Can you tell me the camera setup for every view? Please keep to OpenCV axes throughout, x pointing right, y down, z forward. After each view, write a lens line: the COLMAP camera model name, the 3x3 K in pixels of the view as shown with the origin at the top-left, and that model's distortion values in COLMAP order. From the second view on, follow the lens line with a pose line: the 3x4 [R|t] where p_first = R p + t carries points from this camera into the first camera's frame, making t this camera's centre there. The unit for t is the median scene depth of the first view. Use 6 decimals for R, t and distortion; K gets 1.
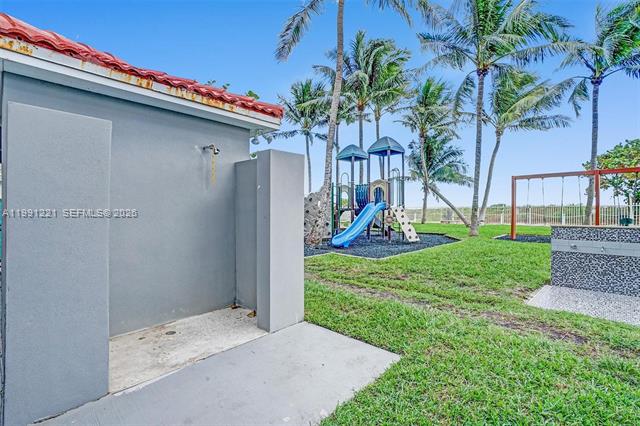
lens RADIAL K [[305.9, 0, 320.0], [0, 305.9, 213.0], [0, 0, 1]] dist [0.000066, 0.000238]
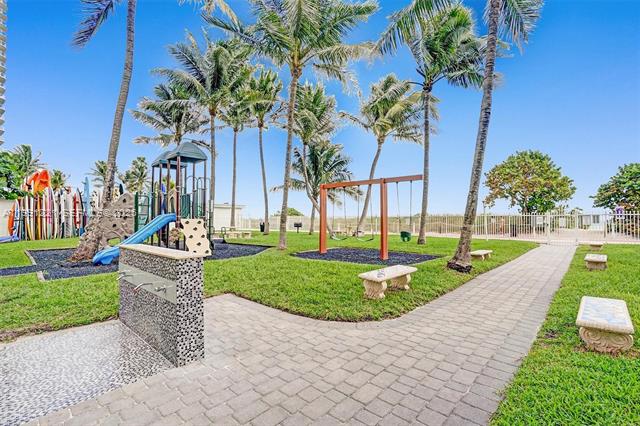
lens RADIAL K [[297.8, 0, 320.0], [0, 297.8, 213.0], [0, 0, 1]] dist [-0.017401, 0.000272]
pose [[0.999339, 0.003698, 0.036163, 0.355527], [-0.002932, 0.999771, -0.021216, -0.010544], [-0.036233, 0.021096, 0.999121, 0.059346]]
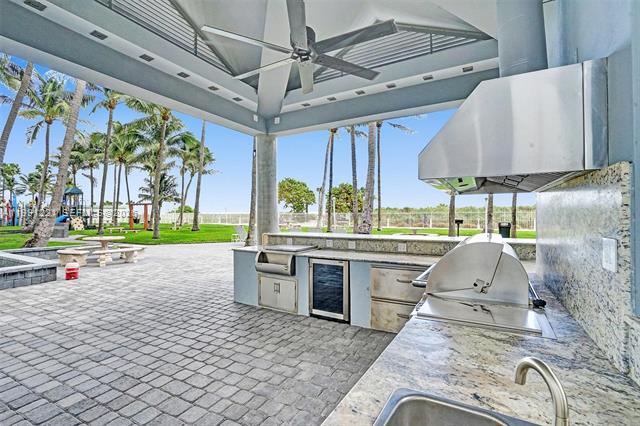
lens RADIAL K [[297.8, 0, 320.0], [0, 297.8, 213.0], [0, 0, 1]] dist [-0.017401, 0.000272]
pose [[0.967686, -0.002872, 0.252142, 0.882986], [0.003884, 0.999986, -0.003517, -0.018088], [-0.252128, 0.004383, 0.967684, -0.978547]]
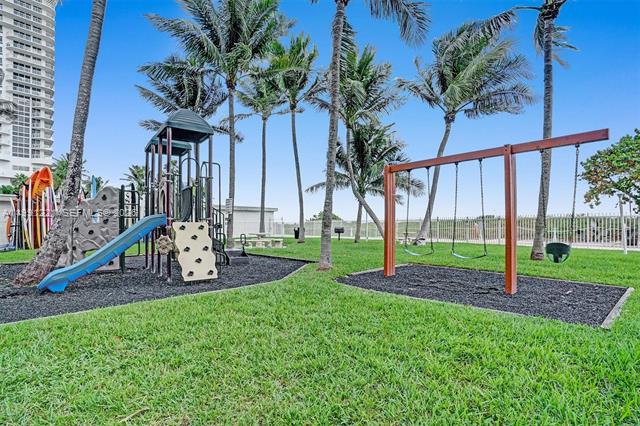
lens RADIAL K [[298.6, 0, 318.3], [0, 298.6, 224.4], [0, 0, 1]] dist [-0.023808, -0.000144]
pose [[0.996162, -0.002552, -0.087491, 0.329683], [0.002557, 0.999997, -0.000052, -0.007509], [0.087491, -0.000172, 0.996165, 0.256482]]
